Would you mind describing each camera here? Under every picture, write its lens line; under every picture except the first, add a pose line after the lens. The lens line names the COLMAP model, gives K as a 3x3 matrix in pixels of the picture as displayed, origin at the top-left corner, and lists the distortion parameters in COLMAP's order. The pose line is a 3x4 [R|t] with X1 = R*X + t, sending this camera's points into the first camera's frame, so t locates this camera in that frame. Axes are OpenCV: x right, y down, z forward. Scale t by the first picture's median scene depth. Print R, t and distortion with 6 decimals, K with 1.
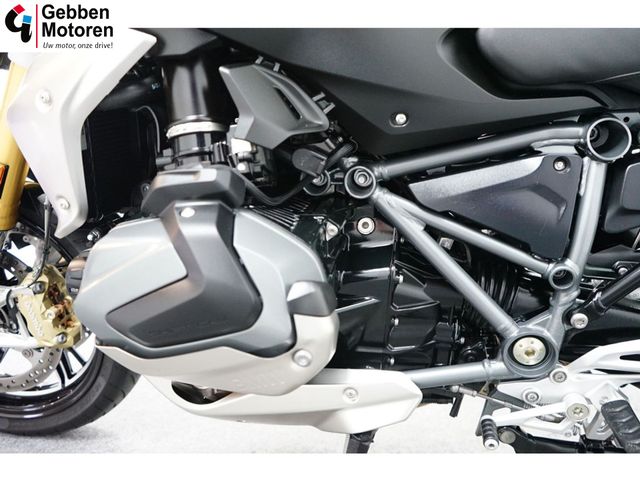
lens RADIAL K [[524.0, 0, 320.0], [0, 524.0, 240.0], [0, 0, 1]] dist [0.010307, 0.010538]
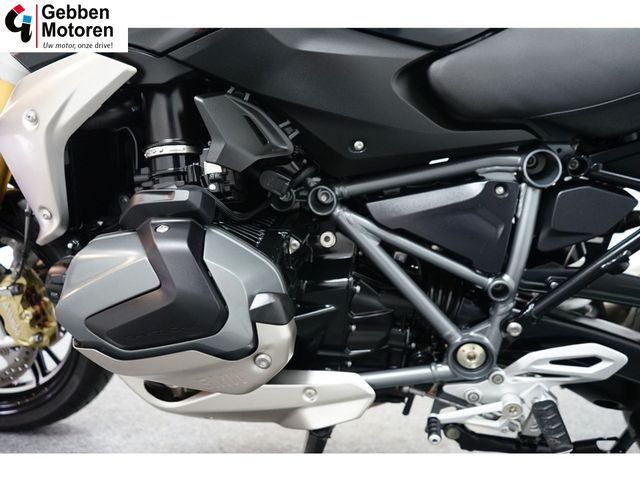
lens RADIAL K [[524.0, 0, 320.0], [0, 524.0, 240.0], [0, 0, 1]] dist [0.010307, 0.010538]
pose [[0.998863, 0.020578, 0.042998, 0.026571], [-0.020569, 0.999788, -0.000645, -0.026628], [-0.043002, -0.000240, 0.999075, -0.097282]]
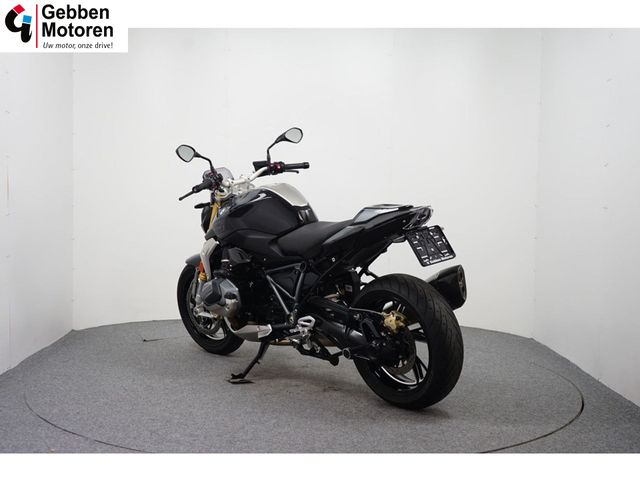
lens RADIAL K [[814.2, 0, 320.0], [0, 814.2, 240.0], [0, 0, 1]] dist [0.000230, 0.000584]
pose [[0.790034, 0.032641, -0.612193, 4.262473], [-0.101318, 0.991802, -0.077870, 0.075133], [0.604633, 0.123546, 0.786864, -3.691022]]
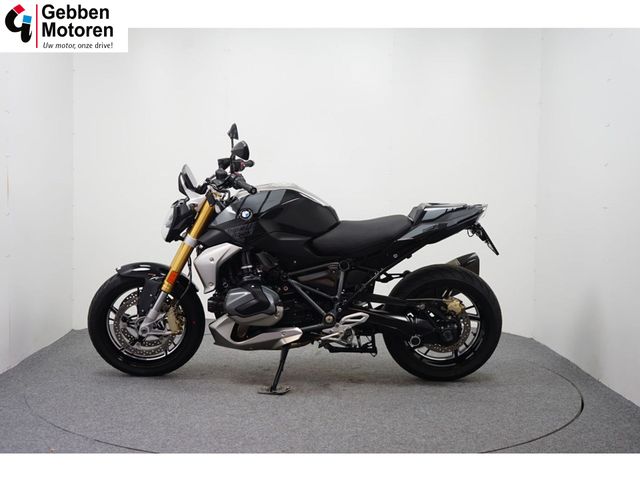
lens RADIAL K [[814.2, 0, 320.0], [0, 814.2, 240.0], [0, 0, 1]] dist [0.000230, 0.000584]
pose [[0.980294, -0.014423, 0.197019, -0.856545], [0.032815, 0.995364, -0.090409, 0.171811], [-0.194802, 0.095093, 0.976222, -4.984951]]
